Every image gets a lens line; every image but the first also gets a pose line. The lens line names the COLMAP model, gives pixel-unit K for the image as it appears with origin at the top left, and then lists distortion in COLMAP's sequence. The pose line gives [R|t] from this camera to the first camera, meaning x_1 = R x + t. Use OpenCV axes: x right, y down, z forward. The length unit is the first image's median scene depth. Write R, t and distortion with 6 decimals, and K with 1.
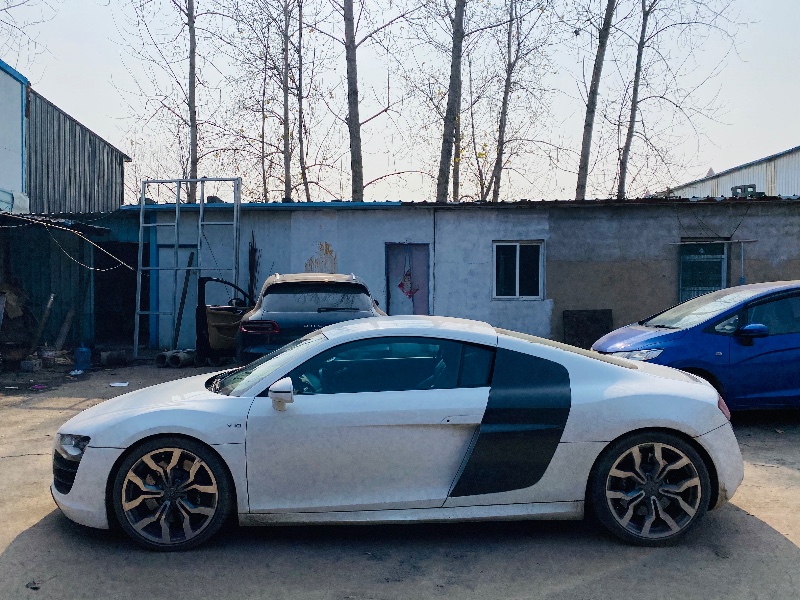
lens RADIAL K [[618.3, 0, 400.0], [0, 618.3, 300.0], [0, 0, 1]] dist [0.012708, -0.001515]
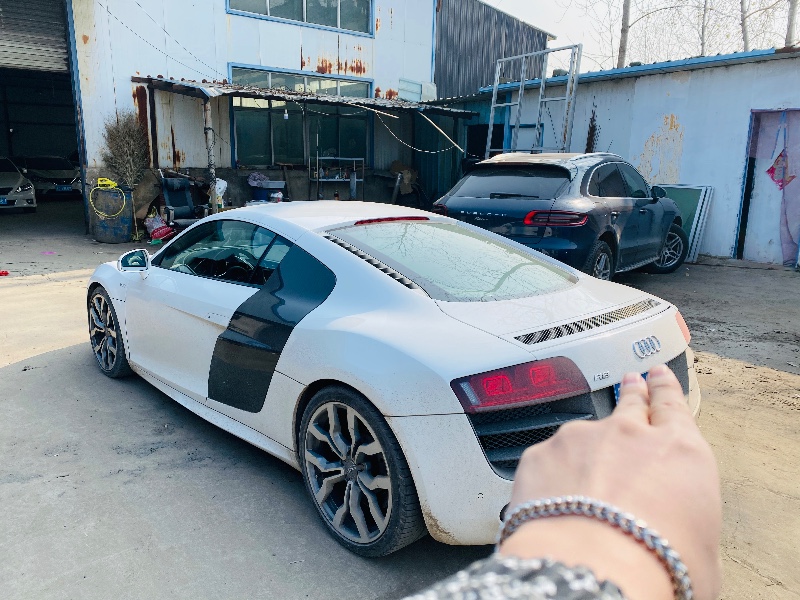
lens RADIAL K [[618.3, 0, 400.0], [0, 618.3, 300.0], [0, 0, 1]] dist [0.012708, -0.001515]
pose [[0.673614, 0.167499, -0.719853, 0.273940], [-0.033699, 0.979928, 0.196481, -0.003832], [0.738315, -0.108094, 0.665738, 0.185709]]
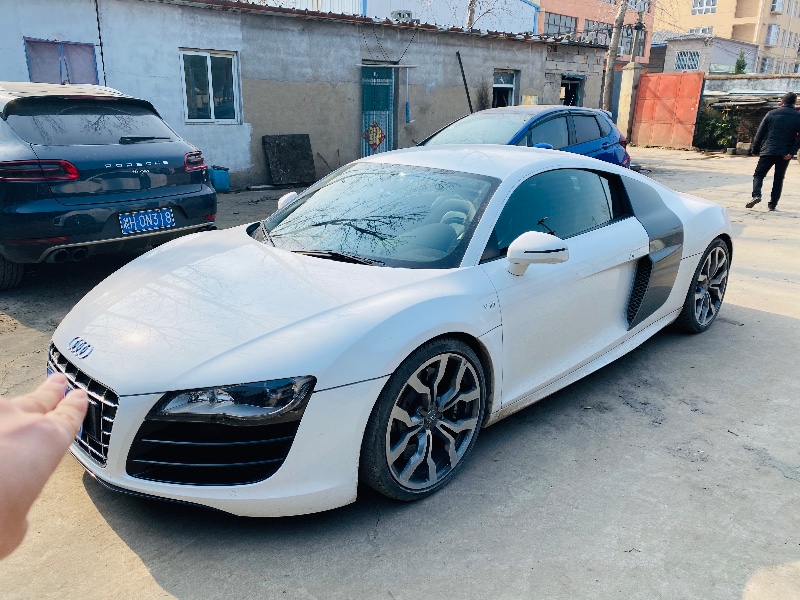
lens RADIAL K [[613.2, 0, 400.0], [0, 613.2, 300.0], [0, 0, 1]] dist [0.021647, -0.002046]
pose [[0.725391, -0.195161, 0.660092, -0.248429], [0.005922, 0.960699, 0.277530, -0.001011], [-0.688312, -0.197408, 0.698038, 0.174054]]
